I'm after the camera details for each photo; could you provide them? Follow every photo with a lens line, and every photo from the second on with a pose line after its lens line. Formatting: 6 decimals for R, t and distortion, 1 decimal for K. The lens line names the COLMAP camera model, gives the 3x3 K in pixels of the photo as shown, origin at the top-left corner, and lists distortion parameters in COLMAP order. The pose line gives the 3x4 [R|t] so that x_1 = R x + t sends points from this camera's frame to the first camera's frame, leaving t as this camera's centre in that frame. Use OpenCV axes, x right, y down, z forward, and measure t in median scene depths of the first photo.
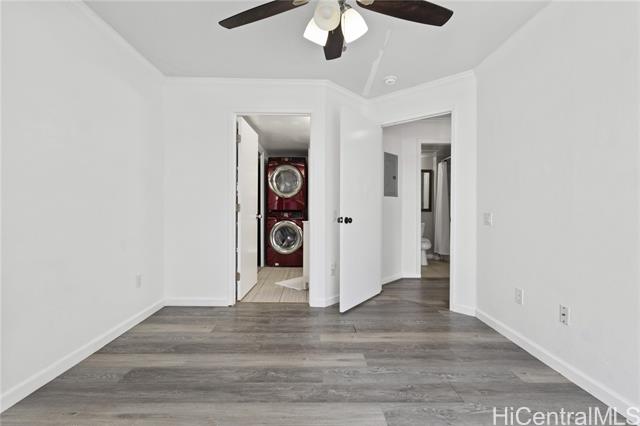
lens RADIAL K [[307.9, 0, 320.0], [0, 307.9, 213.0], [0, 0, 1]] dist [0.009795, 0.000177]
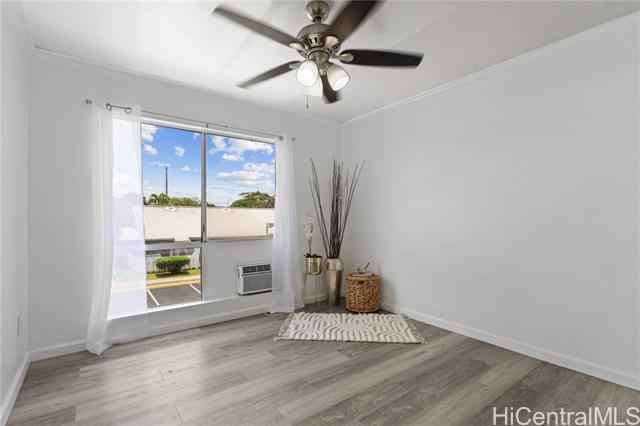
lens RADIAL K [[307.9, 0, 320.0], [0, 307.9, 213.0], [0, 0, 1]] dist [0.009795, 0.000177]
pose [[-0.813736, -0.010065, -0.581148, 0.658065], [-0.012352, 0.999924, -0.000022, -0.067571], [0.581104, 0.007160, -0.813798, 1.723874]]
